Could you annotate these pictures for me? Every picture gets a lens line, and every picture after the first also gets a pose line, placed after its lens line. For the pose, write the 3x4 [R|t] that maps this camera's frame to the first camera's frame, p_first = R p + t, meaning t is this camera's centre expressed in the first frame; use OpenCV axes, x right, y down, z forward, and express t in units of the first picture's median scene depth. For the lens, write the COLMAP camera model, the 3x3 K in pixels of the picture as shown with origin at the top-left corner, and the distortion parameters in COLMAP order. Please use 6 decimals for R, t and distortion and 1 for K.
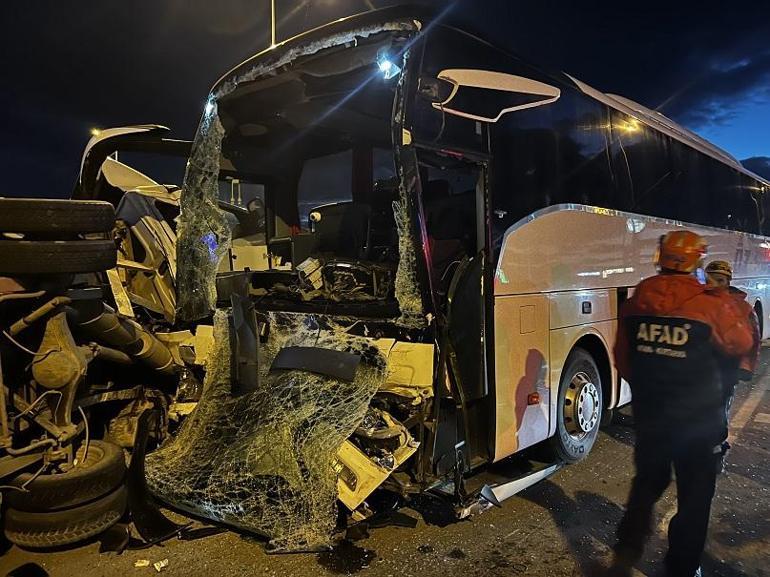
lens RADIAL K [[583.3, 0, 385.0], [0, 583.3, 288.5], [0, 0, 1]] dist [-0.002561, -0.003551]
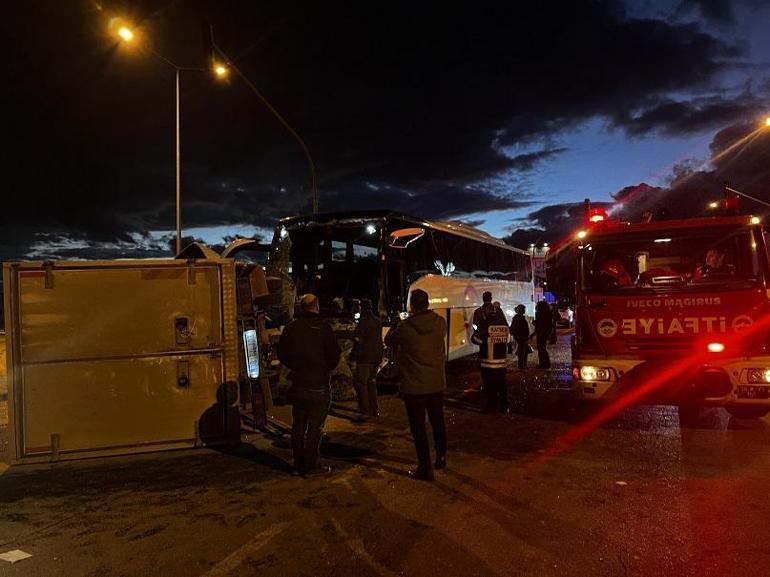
lens RADIAL K [[553.5, 0, 385.0], [0, 553.5, 288.5], [0, 0, 1]] dist [0.037333, -0.002674]
pose [[0.960420, 0.003039, 0.278538, -0.611210], [0.012414, 0.998480, -0.053699, 0.043215], [-0.278278, 0.055031, 0.958923, -1.414948]]
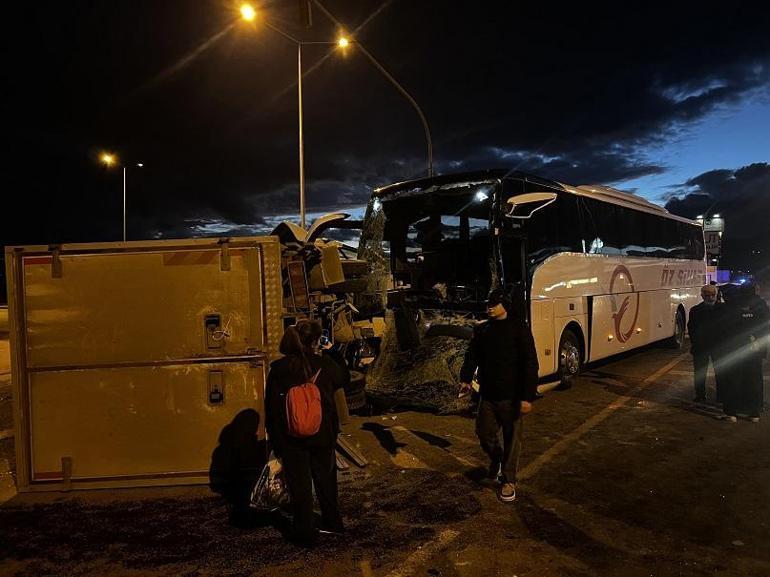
lens RADIAL K [[553.5, 0, 385.0], [0, 553.5, 288.5], [0, 0, 1]] dist [0.037333, -0.002674]
pose [[0.999497, -0.008388, 0.030575, -0.384294], [0.009025, 0.999744, -0.020741, 0.005840], [-0.030393, 0.021007, 0.999317, -0.958536]]
